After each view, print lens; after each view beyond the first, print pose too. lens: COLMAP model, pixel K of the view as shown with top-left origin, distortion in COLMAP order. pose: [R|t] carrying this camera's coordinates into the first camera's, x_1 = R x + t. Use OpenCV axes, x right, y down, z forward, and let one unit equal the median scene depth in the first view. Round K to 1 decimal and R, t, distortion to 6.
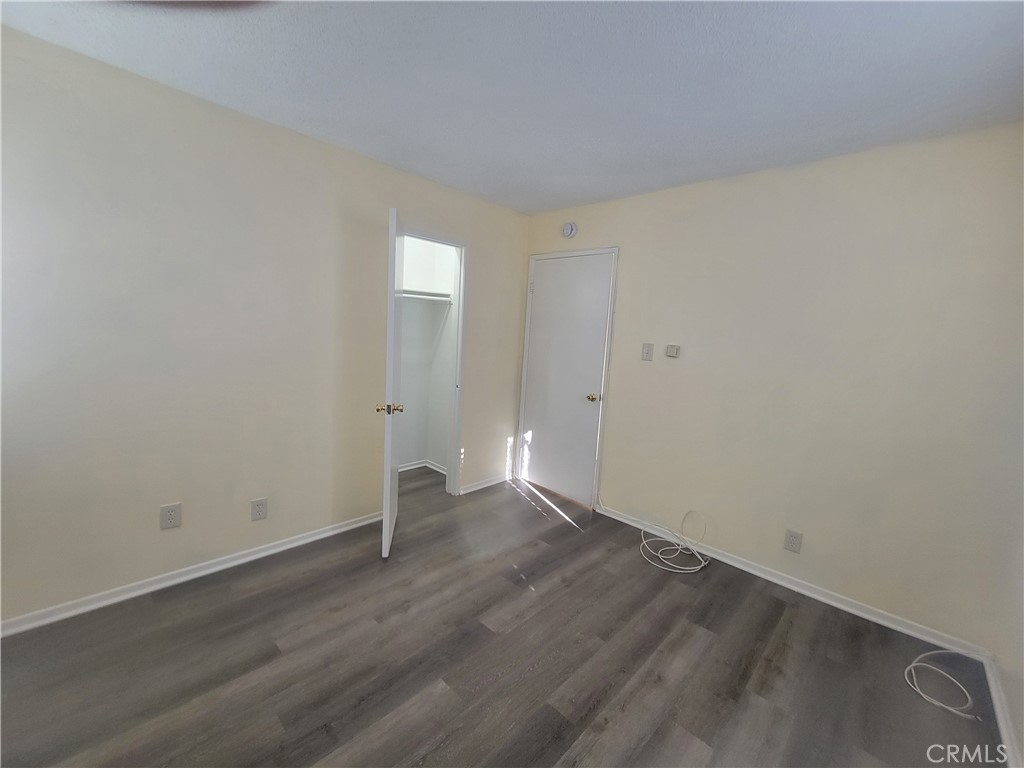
lens RADIAL K [[423.7, 0, 512.4], [0, 423.7, 381.0], [0, 0, 1]] dist [-0.001631, -0.000138]
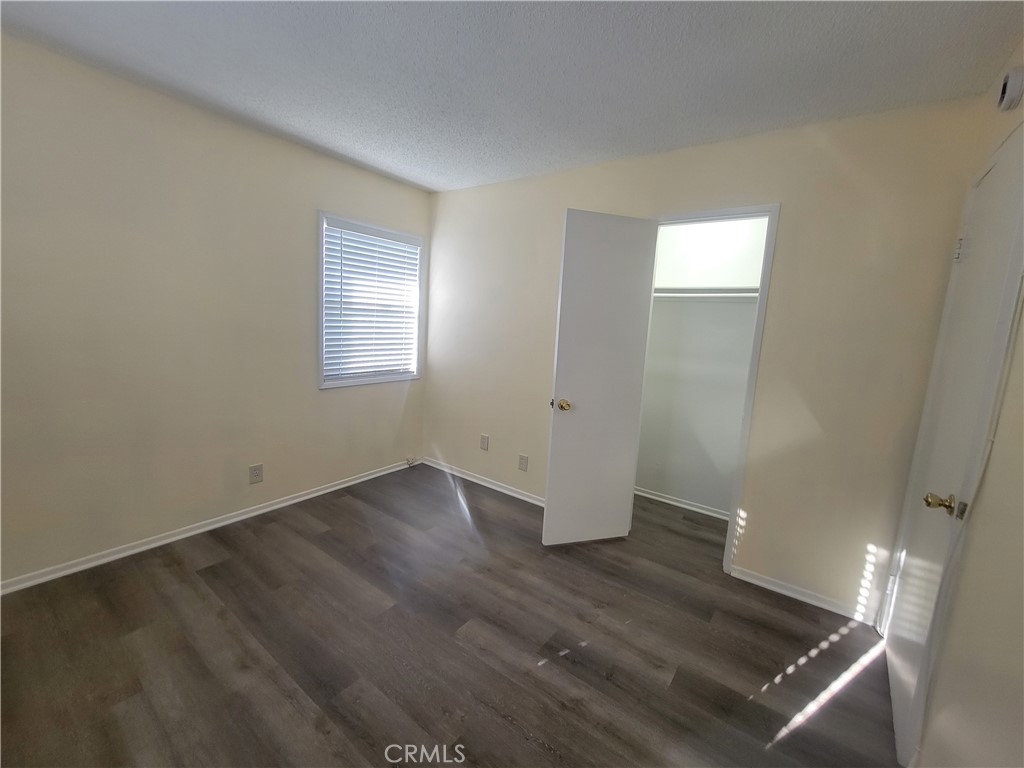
lens RADIAL K [[423.7, 0, 512.4], [0, 423.7, 381.0], [0, 0, 1]] dist [-0.001631, -0.000138]
pose [[0.132238, 0.092053, -0.986934, 0.687731], [-0.178354, 0.981637, 0.067662, -0.036086], [0.975040, 0.167076, 0.146228, 0.713543]]
